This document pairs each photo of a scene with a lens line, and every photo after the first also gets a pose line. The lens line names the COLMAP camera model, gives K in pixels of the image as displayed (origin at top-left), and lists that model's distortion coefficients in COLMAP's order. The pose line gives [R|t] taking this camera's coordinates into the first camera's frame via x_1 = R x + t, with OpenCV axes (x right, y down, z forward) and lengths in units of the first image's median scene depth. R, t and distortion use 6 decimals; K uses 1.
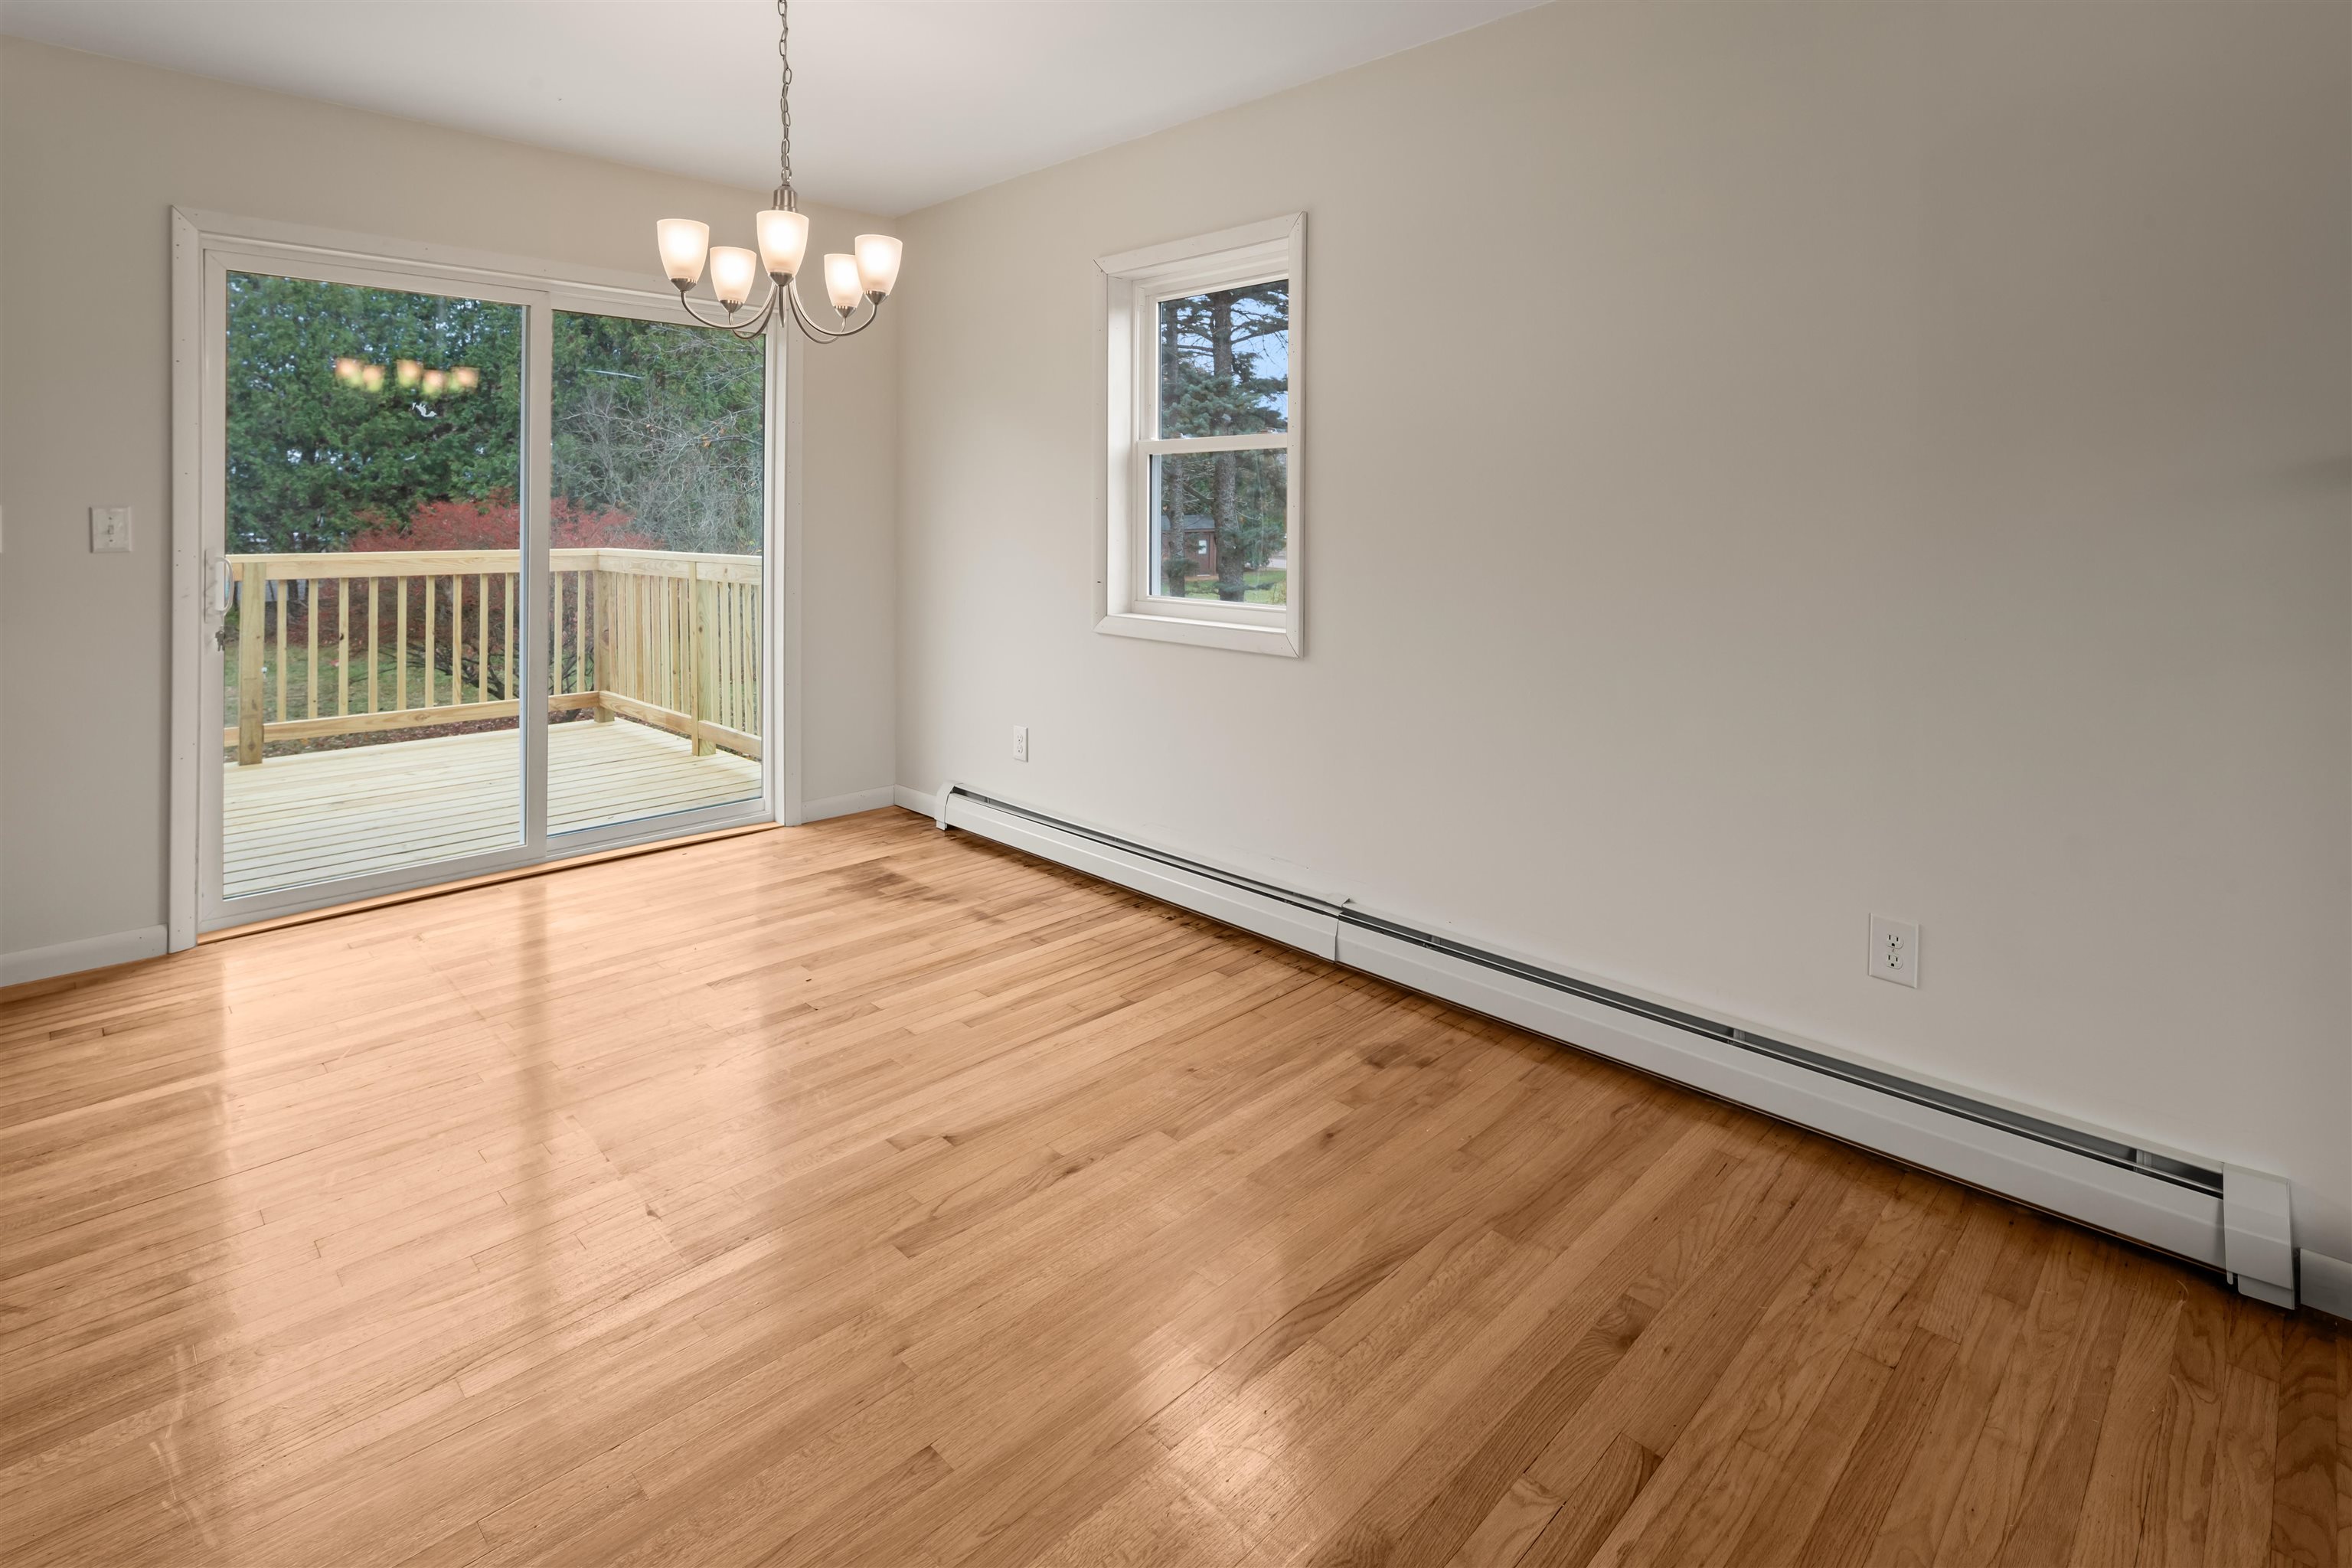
lens RADIAL K [[1143.5, 0, 1204.7], [0, 1143.5, 508.1], [0, 0, 1]] dist [0.000568, -0.000071]
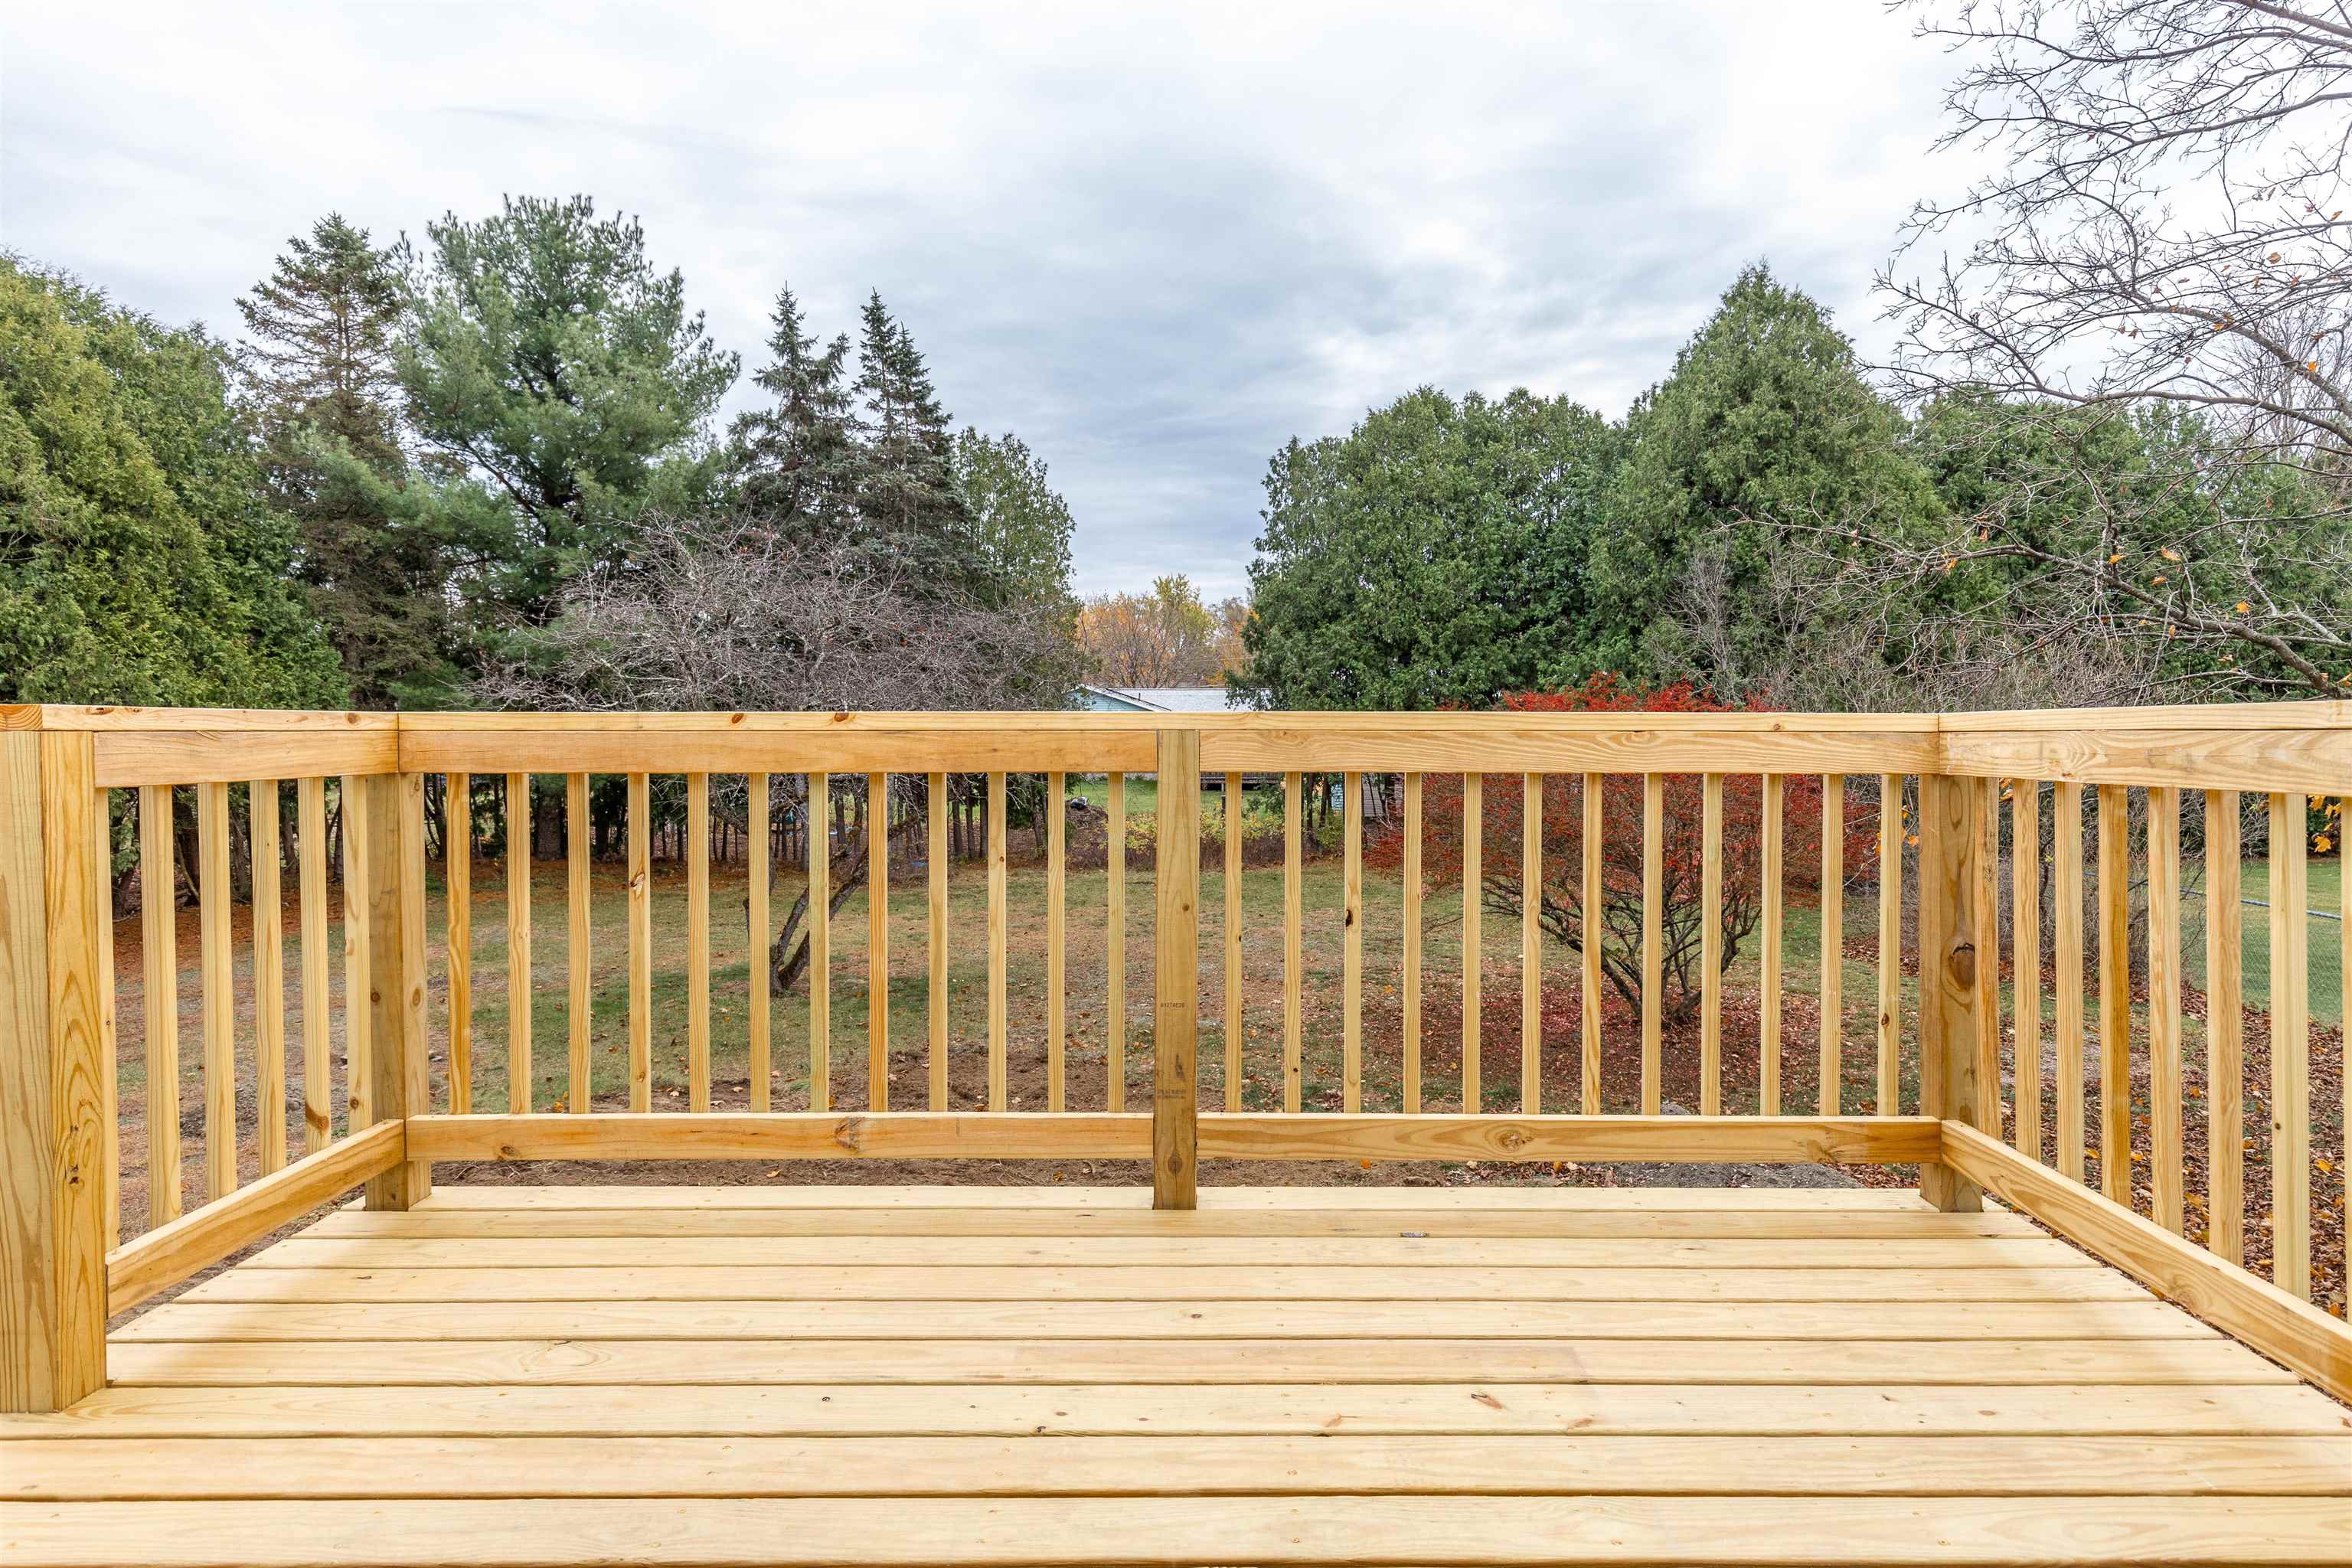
lens RADIAL K [[1440.1, 0, 1209.5], [0, 1440.1, 757.1], [0, 0, 1]] dist [0.001512, 0.000020]
pose [[0.693570, 0.012788, -0.720276, -0.437043], [0.004488, 0.999746, 0.022072, 0.045477], [0.720375, -0.018541, 0.693336, 0.633927]]
